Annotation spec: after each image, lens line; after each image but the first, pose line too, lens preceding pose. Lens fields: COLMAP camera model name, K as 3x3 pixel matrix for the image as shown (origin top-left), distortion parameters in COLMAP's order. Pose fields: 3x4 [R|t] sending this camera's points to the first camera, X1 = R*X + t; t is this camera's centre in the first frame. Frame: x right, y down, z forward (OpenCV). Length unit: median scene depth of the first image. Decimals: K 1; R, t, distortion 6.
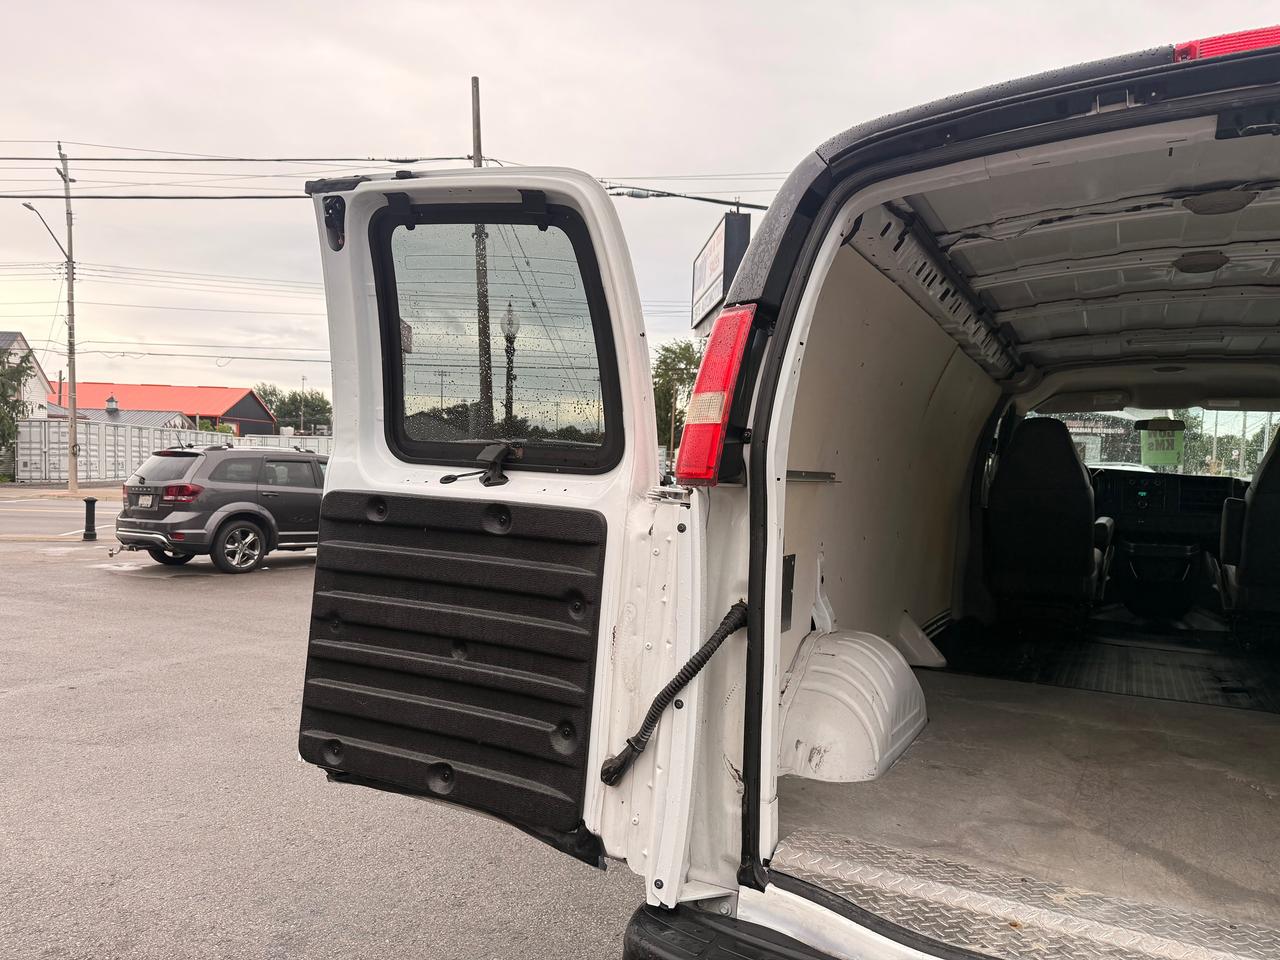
lens RADIAL K [[906.8, 0, 625.2], [0, 906.8, 479.8], [0, 0, 1]] dist [0.058860, -0.070891]
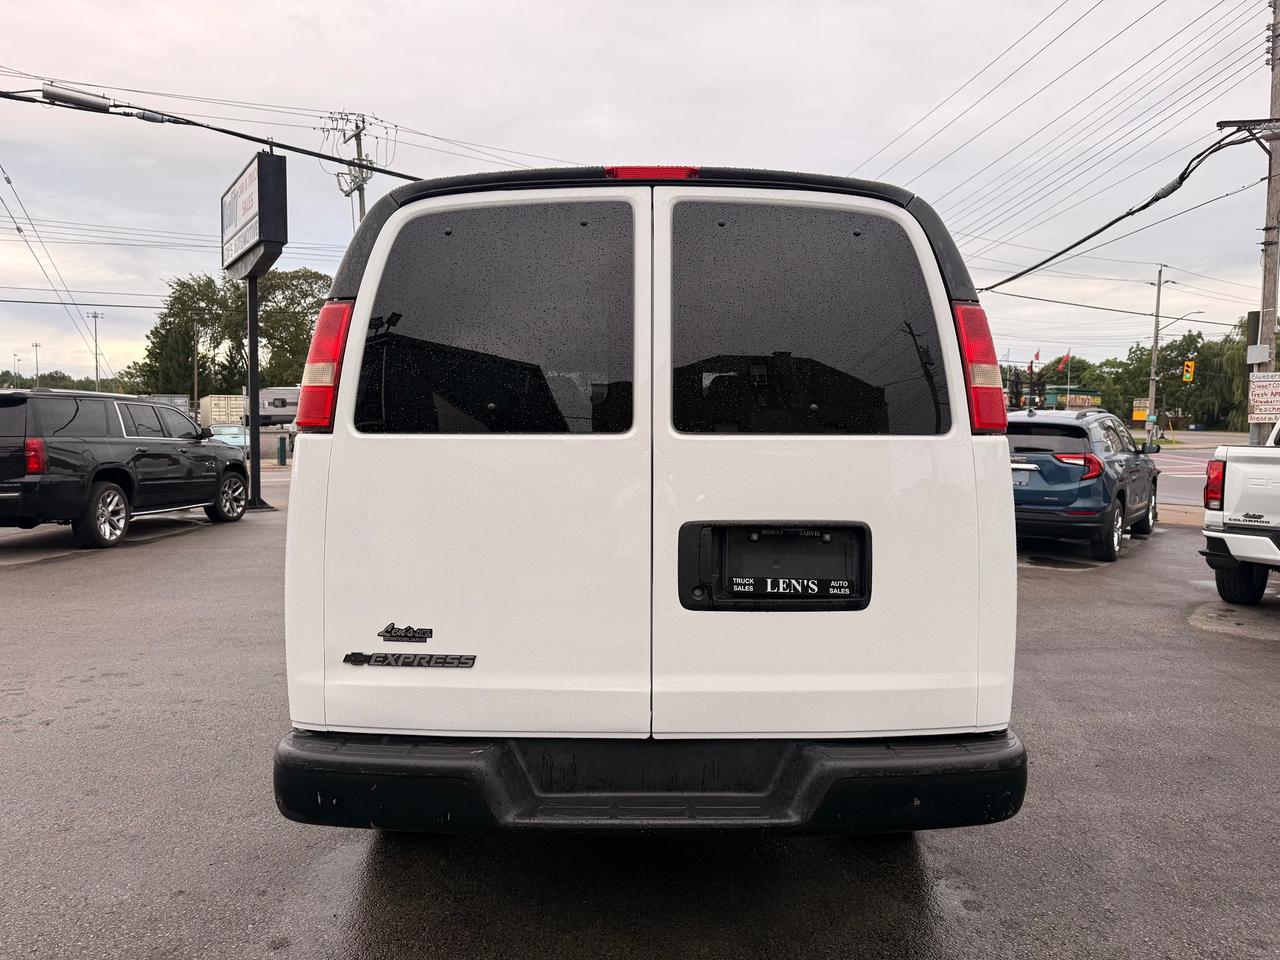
lens RADIAL K [[906.8, 0, 635.6], [0, 906.8, 481.6], [0, 0, 1]] dist [0.058860, -0.070891]
pose [[0.877858, -0.049880, 0.476317, -0.103542], [0.022306, 0.997741, 0.063372, 0.003188], [-0.478401, -0.045006, 0.876987, -0.297383]]
